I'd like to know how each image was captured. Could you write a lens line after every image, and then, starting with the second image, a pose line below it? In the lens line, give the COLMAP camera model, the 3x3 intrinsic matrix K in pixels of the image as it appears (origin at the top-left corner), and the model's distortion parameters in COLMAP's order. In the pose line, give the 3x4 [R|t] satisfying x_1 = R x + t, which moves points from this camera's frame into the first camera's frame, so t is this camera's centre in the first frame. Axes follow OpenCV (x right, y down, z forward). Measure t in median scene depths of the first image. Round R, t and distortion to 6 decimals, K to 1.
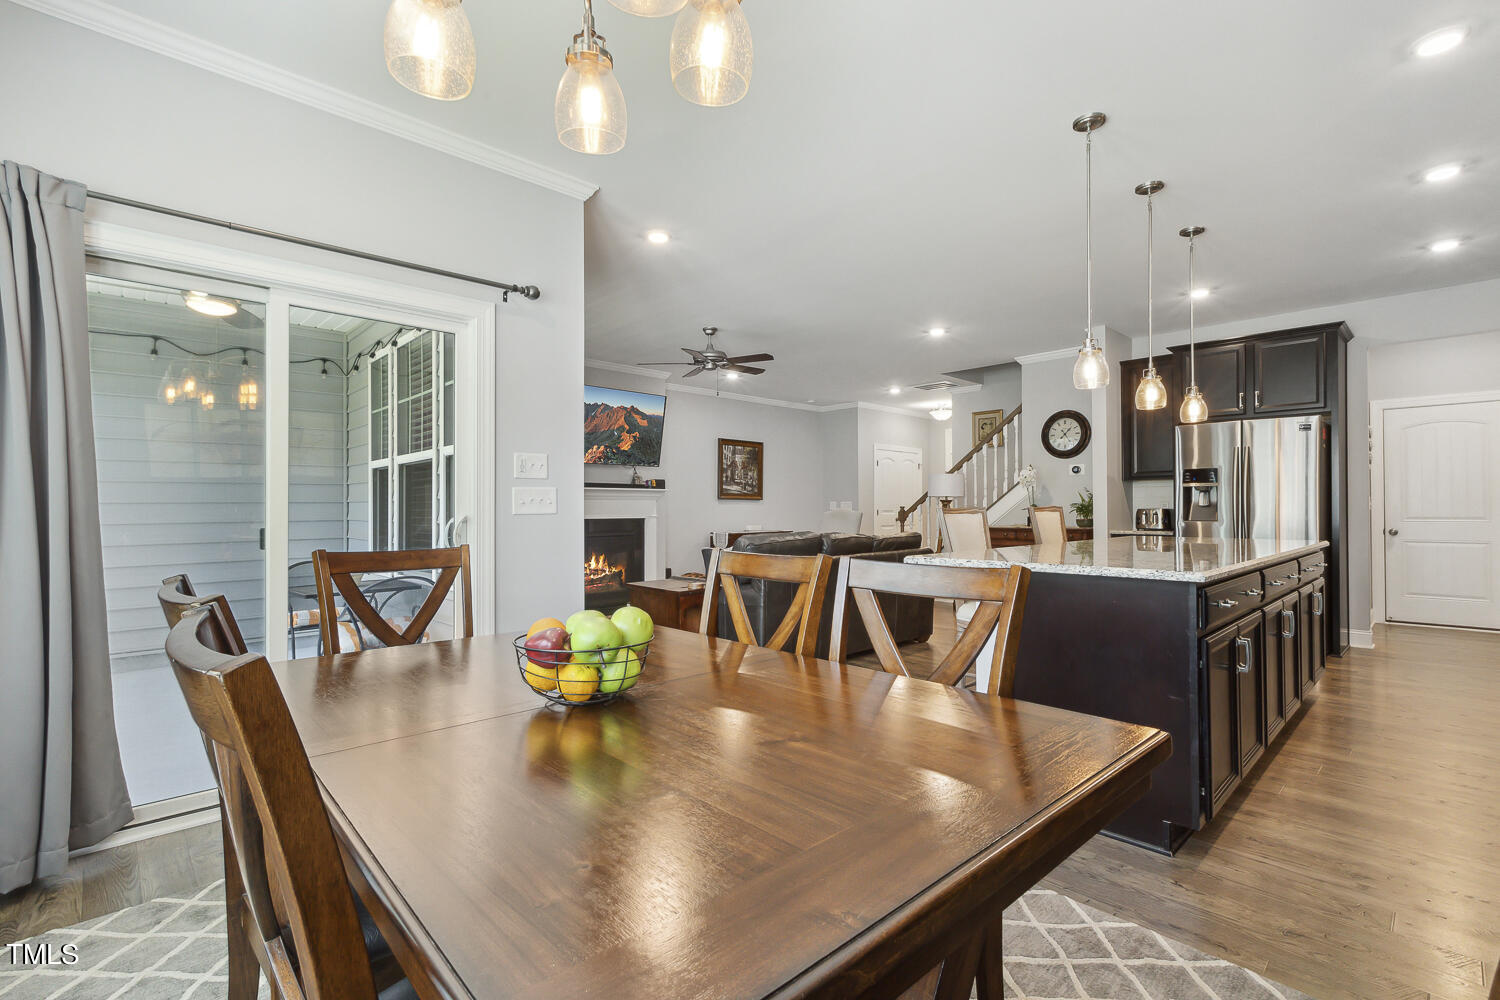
lens RADIAL K [[672.5, 0, 745.3], [0, 672.5, 495.5], [0, 0, 1]] dist [0.004438, -0.000526]
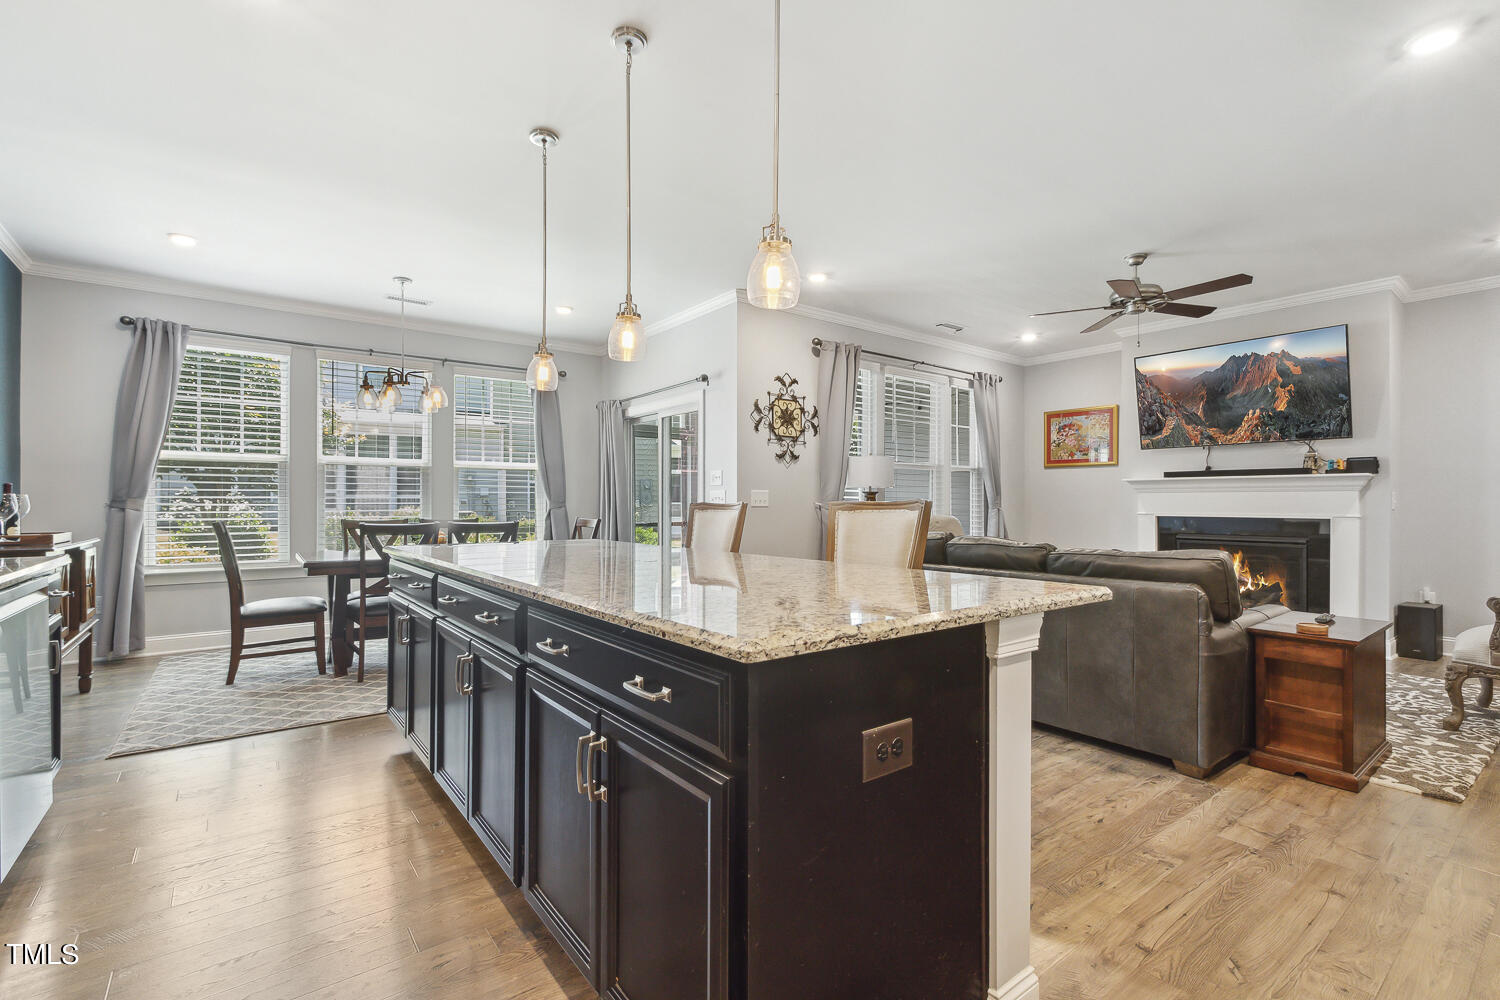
lens RADIAL K [[672.5, 0, 742.1], [0, 672.5, 494.2], [0, 0, 1]] dist [0.004438, -0.000526]
pose [[-0.095518, -0.008218, -0.995394, 0.558368], [0.016007, 0.999824, -0.009791, 0.006879], [0.995299, -0.016868, -0.095369, 0.515483]]
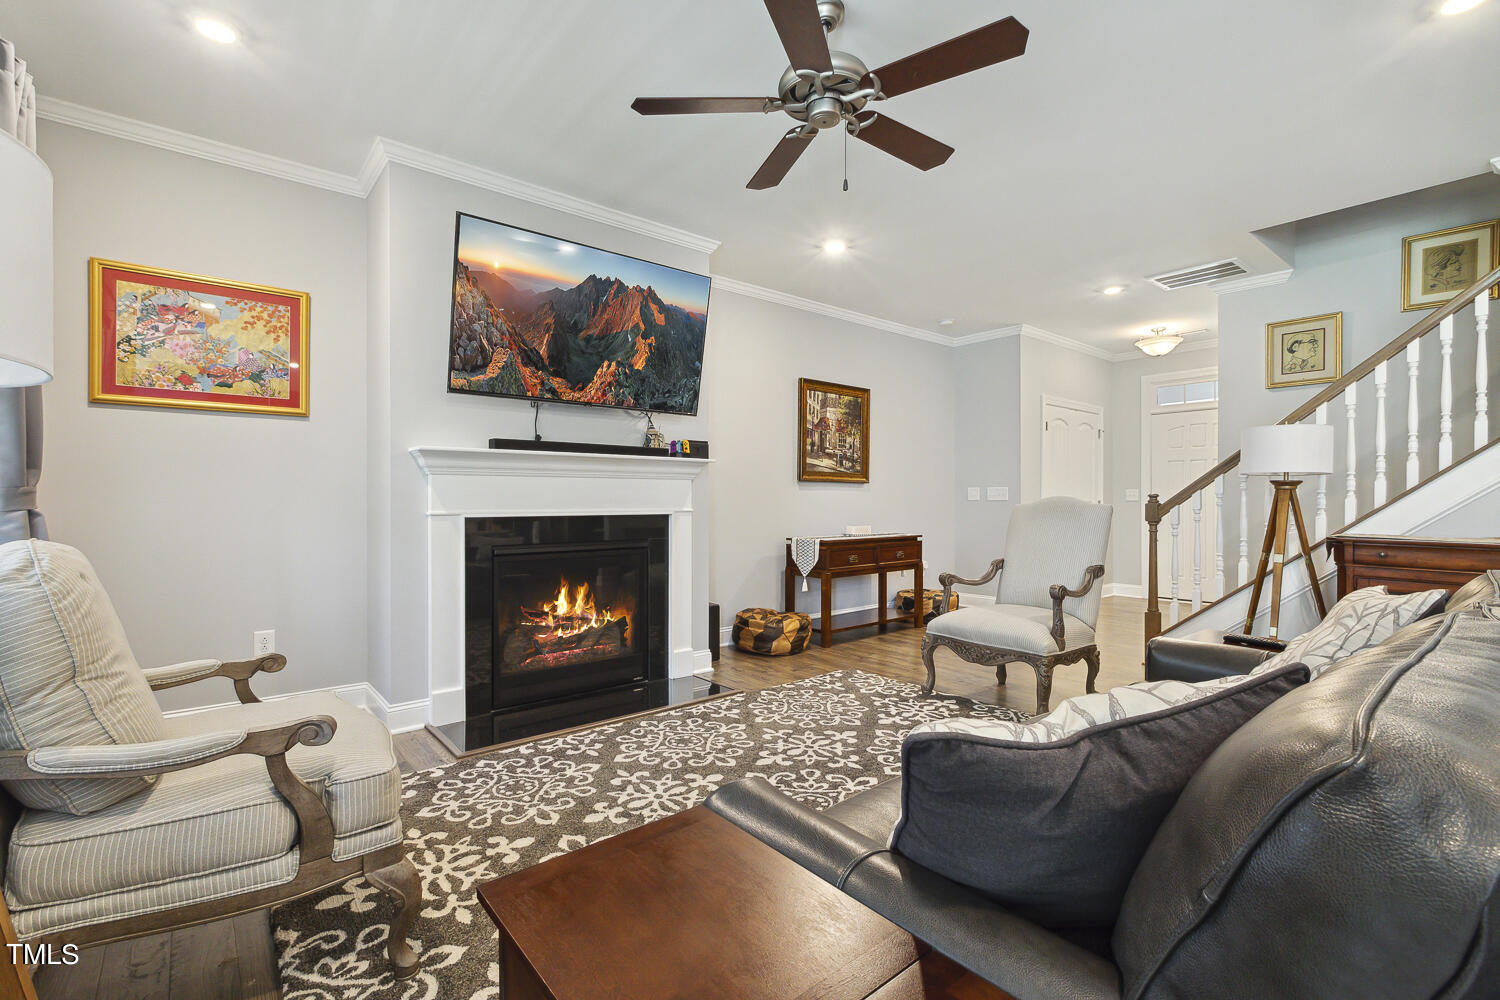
lens RADIAL K [[672.5, 0, 747.9], [0, 672.5, 494.7], [0, 0, 1]] dist [0.004438, -0.000526]
pose [[0.997763, 0.004986, -0.066667, -0.055045], [-0.003983, 0.999877, 0.015164, 0.010541], [0.066735, -0.014864, 0.997660, 0.495053]]
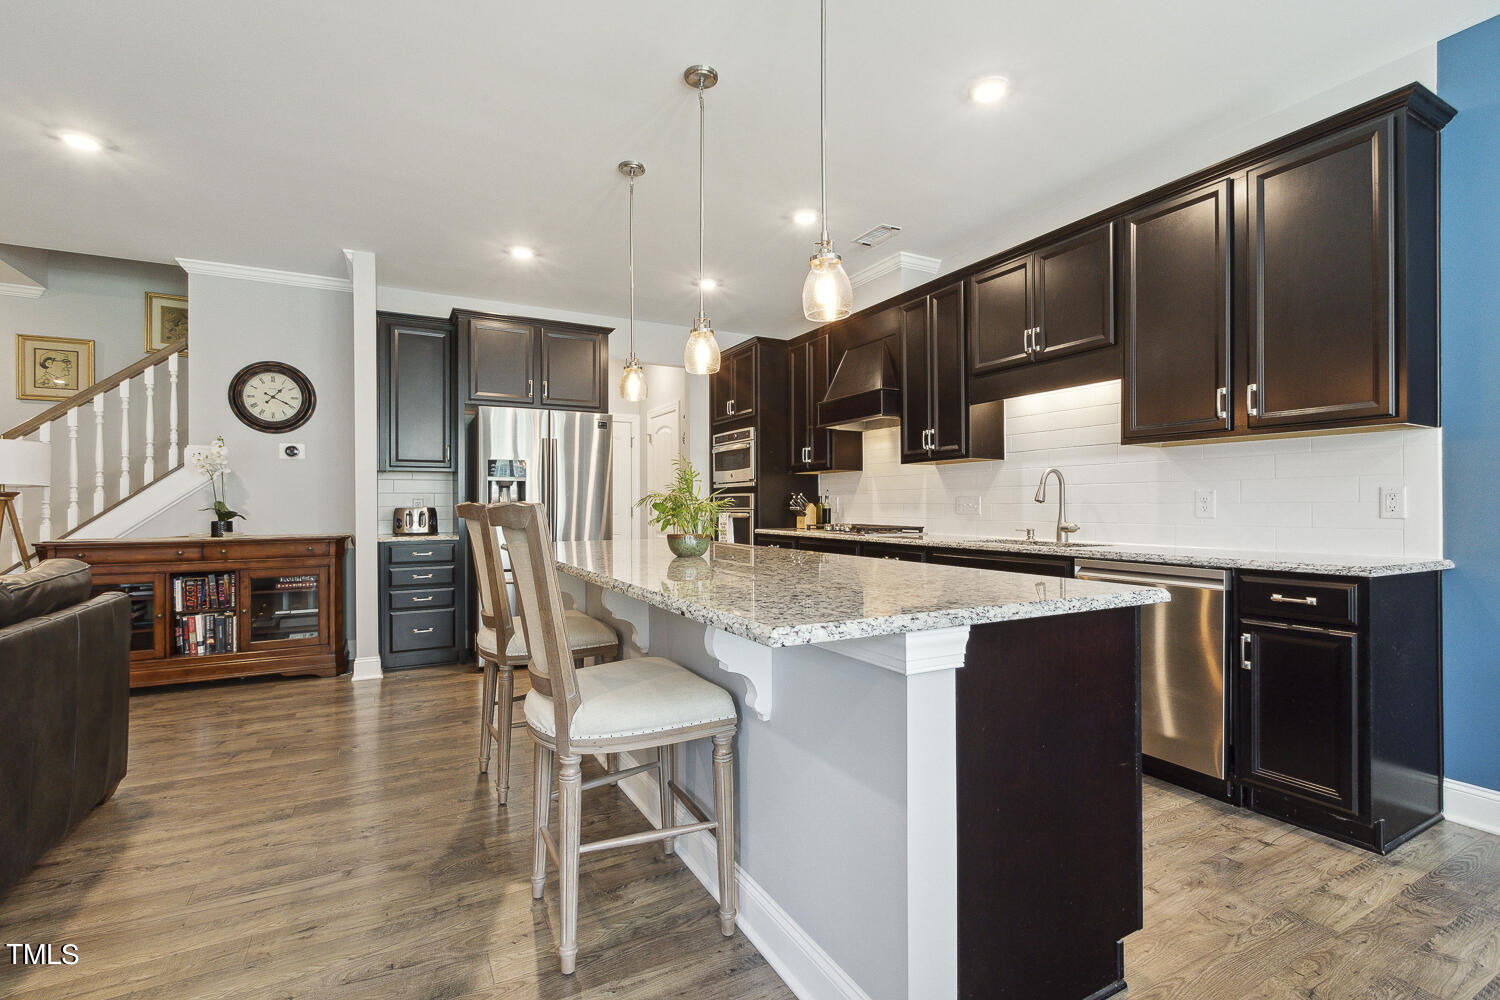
lens RADIAL K [[672.5, 0, 742.7], [0, 672.5, 496.7], [0, 0, 1]] dist [0.004438, -0.000526]
pose [[0.258073, 0.008410, 0.966089, -0.047898], [-0.012425, 0.999908, -0.005386, 0.005521], [-0.966046, -0.010614, 0.258154, 0.334776]]
